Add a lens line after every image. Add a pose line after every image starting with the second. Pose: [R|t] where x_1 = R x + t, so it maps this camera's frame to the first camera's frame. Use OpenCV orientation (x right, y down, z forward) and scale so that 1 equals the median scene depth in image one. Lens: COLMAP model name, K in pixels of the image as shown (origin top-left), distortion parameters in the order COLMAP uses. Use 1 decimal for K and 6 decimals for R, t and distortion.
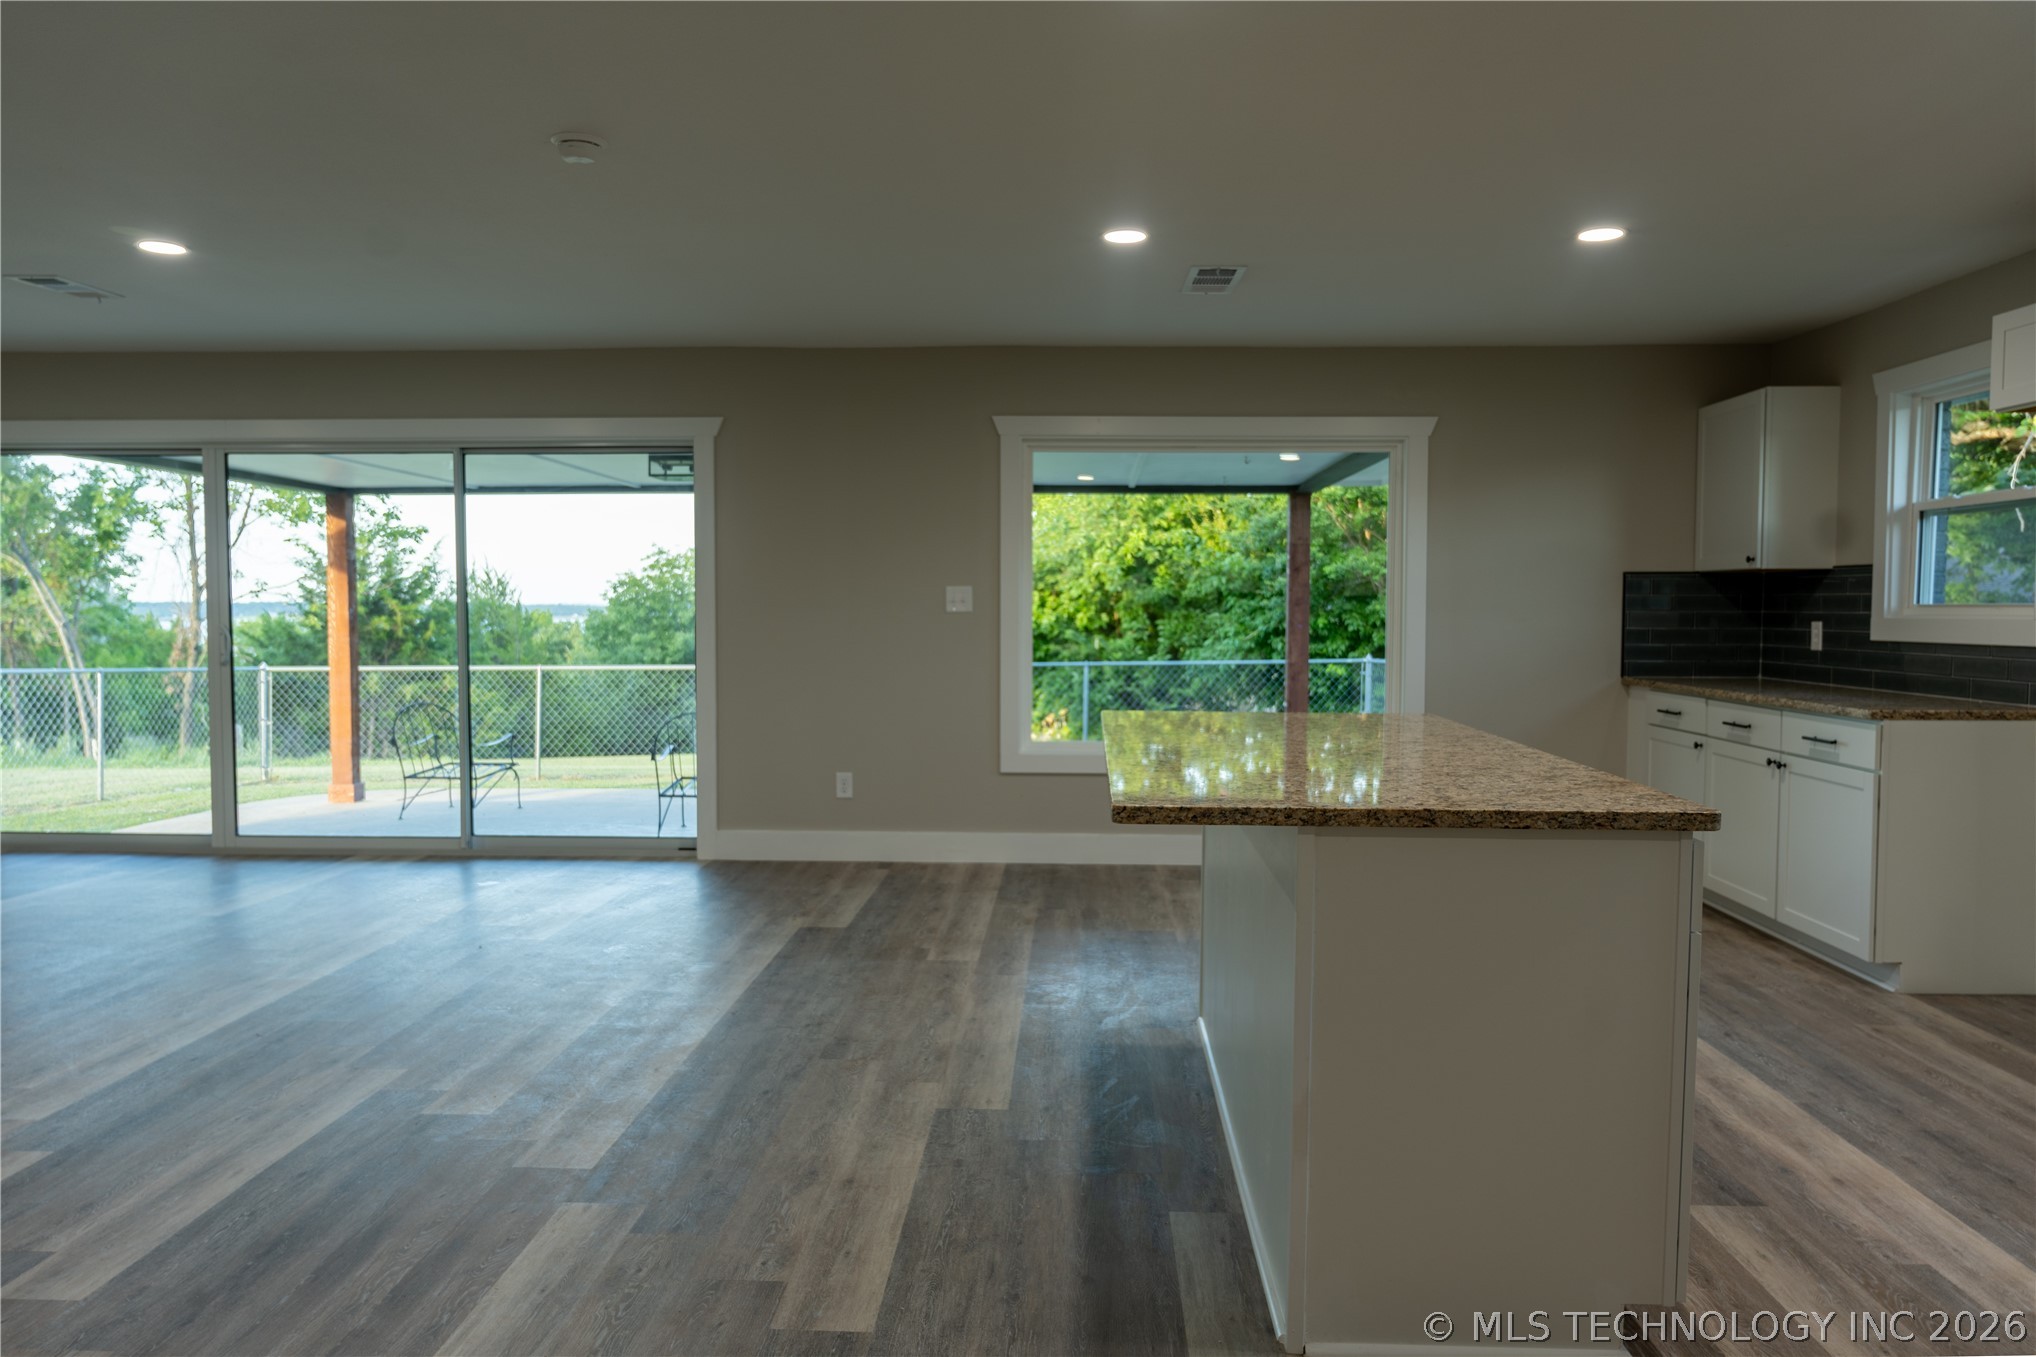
lens RADIAL K [[1365.6, 0, 1018.0], [0, 1365.6, 678.5], [0, 0, 1]] dist [-0.003437, 0.003323]
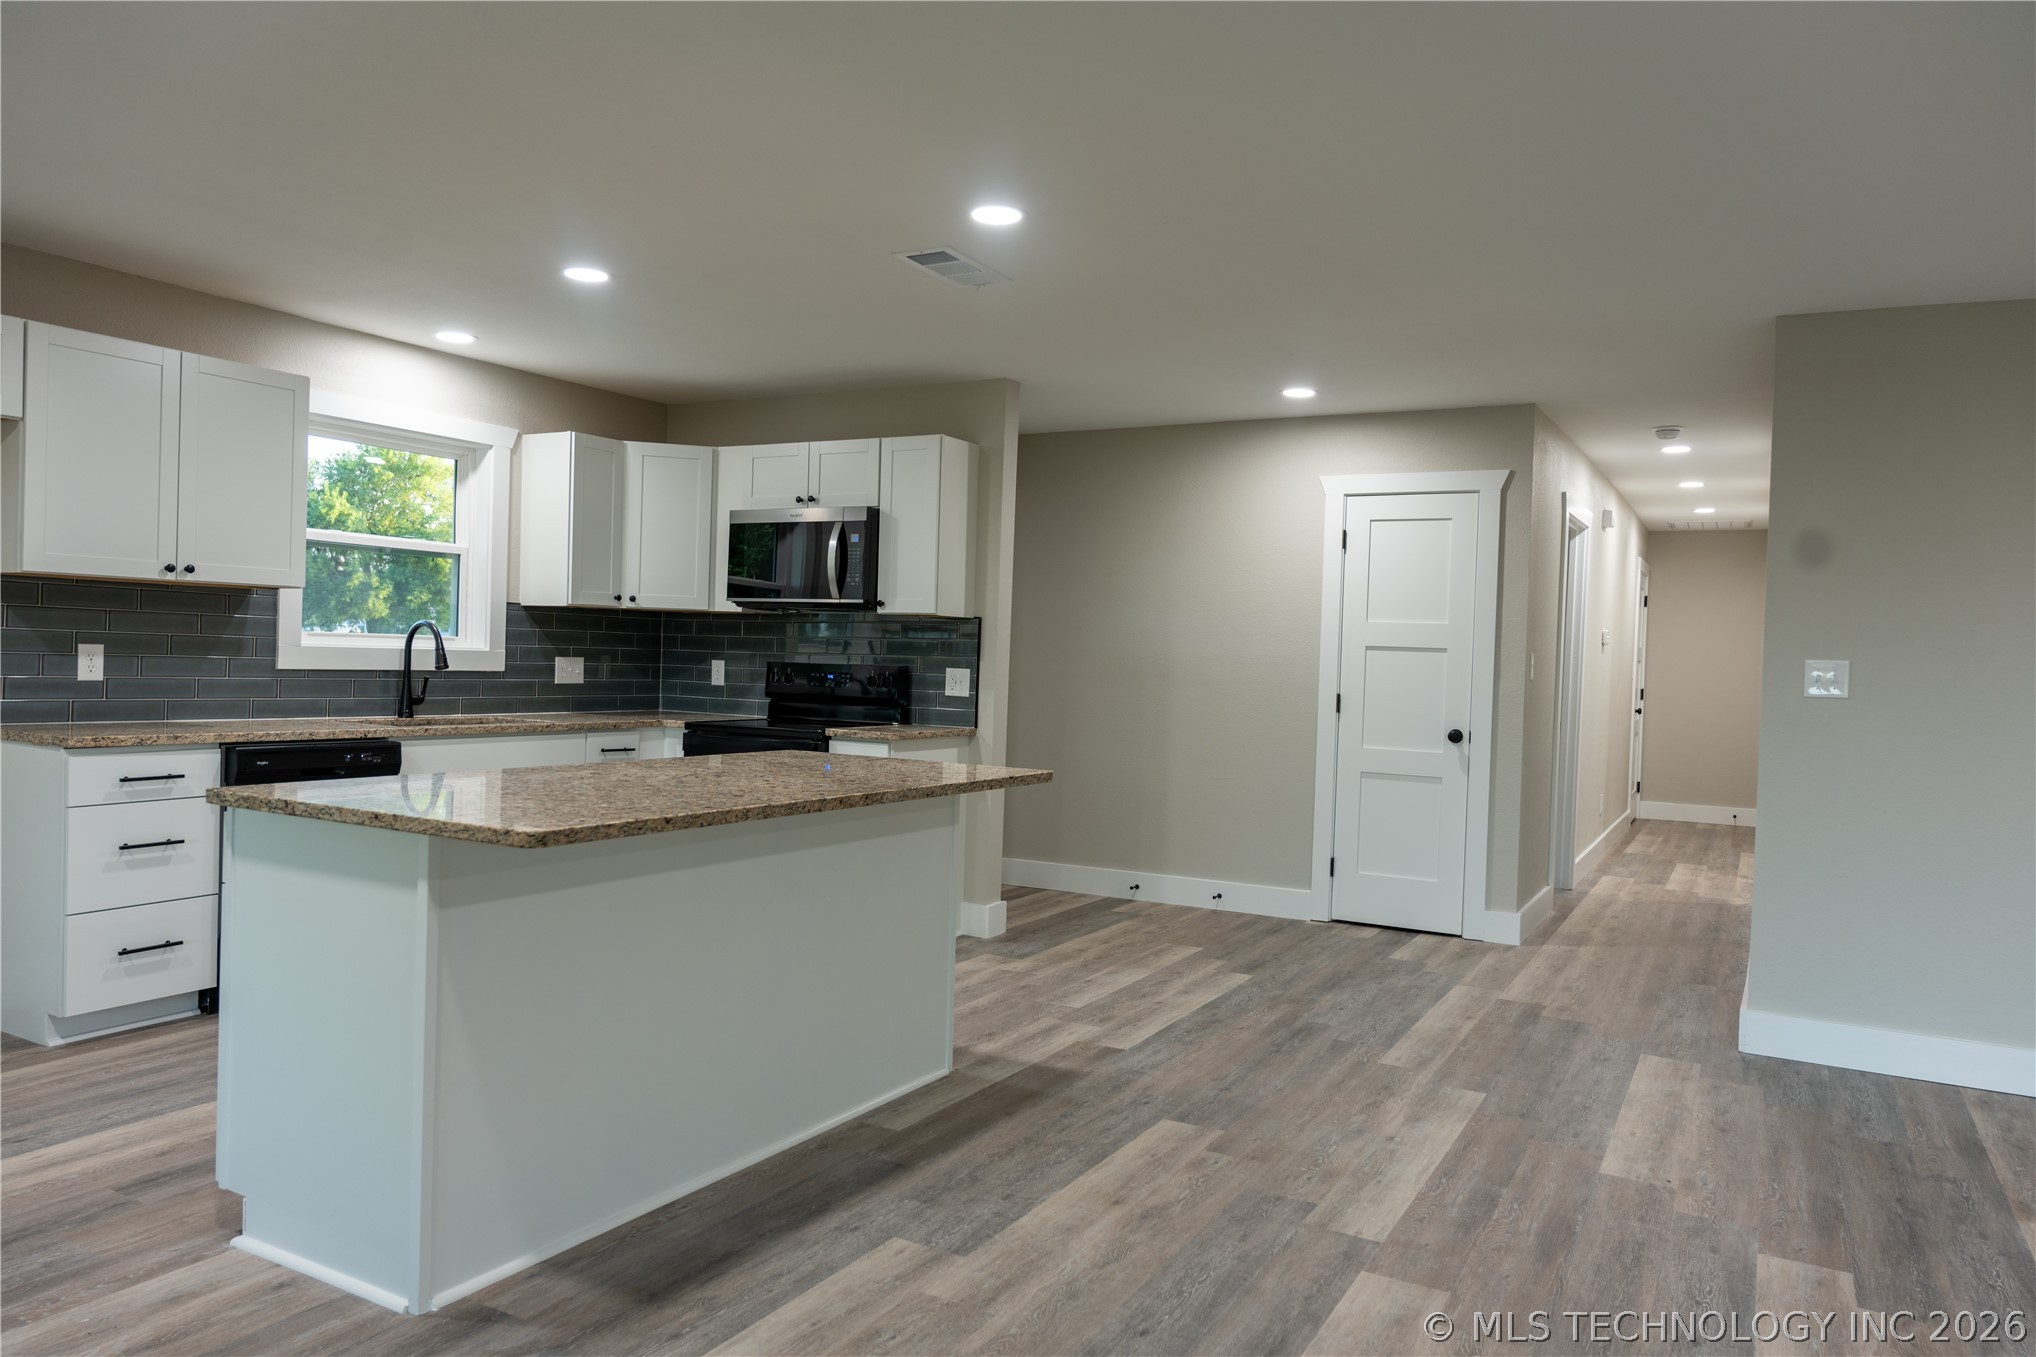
lens RADIAL K [[1365.6, 0, 1018.0], [0, 1365.6, 678.5], [0, 0, 1]] dist [-0.003437, 0.003323]
pose [[-0.891771, -0.041699, 0.450561, -0.430976], [-0.011773, 0.997546, 0.069021, -0.094089], [-0.452334, 0.056247, -0.890073, 1.630916]]
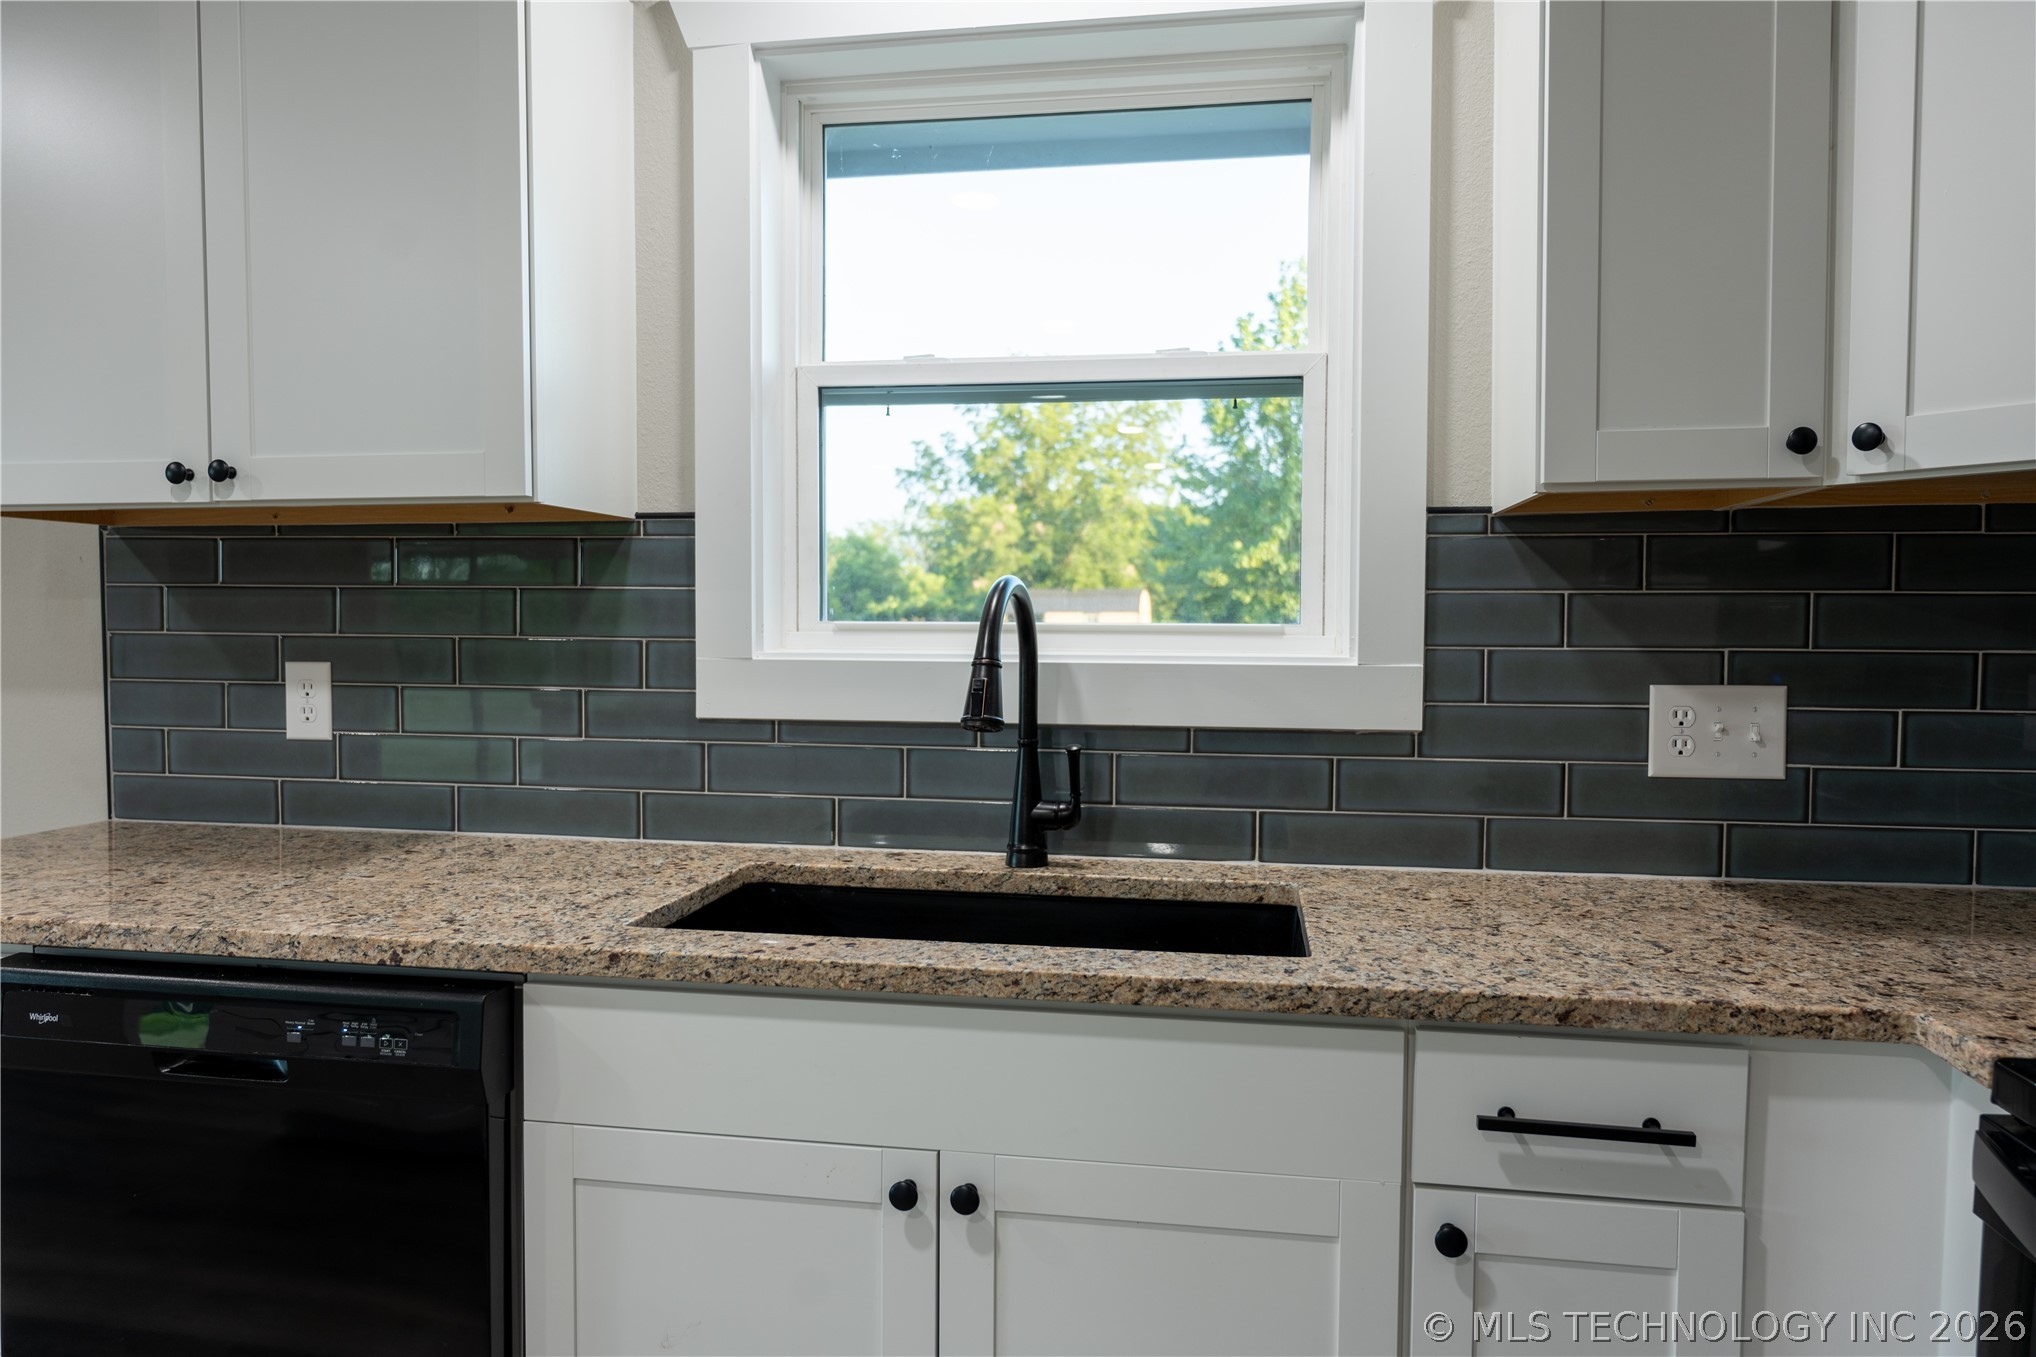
lens RADIAL K [[1365.6, 0, 1018.0], [0, 1365.6, 678.5], [0, 0, 1]] dist [-0.003437, 0.003323]
pose [[0.125814, -0.043415, 0.991103, 0.380875], [0.052326, 0.997942, 0.037072, -0.025051], [-0.990673, 0.047196, 0.127827, 0.472799]]
